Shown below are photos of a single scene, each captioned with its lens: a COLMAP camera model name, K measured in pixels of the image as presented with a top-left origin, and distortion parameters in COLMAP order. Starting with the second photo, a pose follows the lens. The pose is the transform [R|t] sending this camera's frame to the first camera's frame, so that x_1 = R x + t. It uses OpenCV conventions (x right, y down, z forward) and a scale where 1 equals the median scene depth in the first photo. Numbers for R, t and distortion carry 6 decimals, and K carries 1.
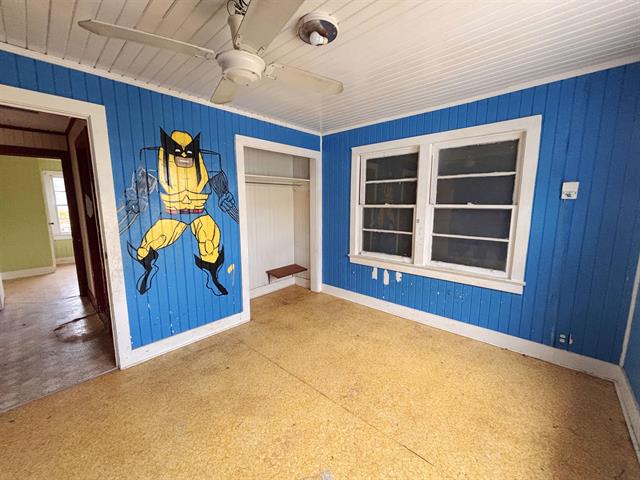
lens RADIAL K [[268.3, 0, 324.9], [0, 268.3, 239.8], [0, 0, 1]] dist [0.002020, 0.000819]
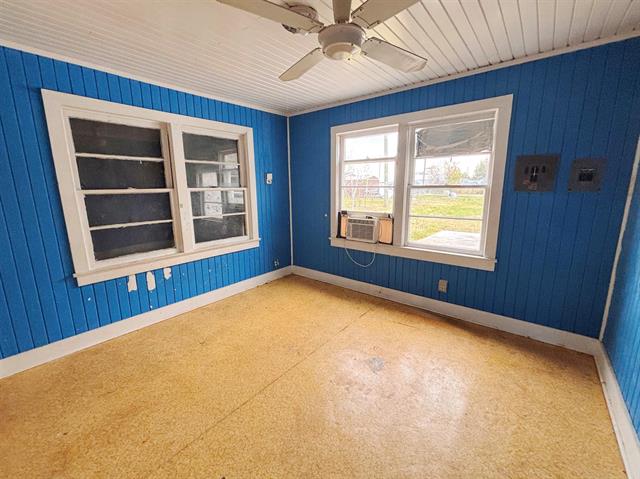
lens RADIAL K [[268.3, 0, 324.9], [0, 268.3, 239.3], [0, 0, 1]] dist [0.002020, 0.000819]
pose [[-0.070019, -0.193280, 0.978642, -0.621045], [0.148724, 0.968063, 0.201832, -0.070570], [-0.986397, 0.159680, -0.039037, 0.545245]]
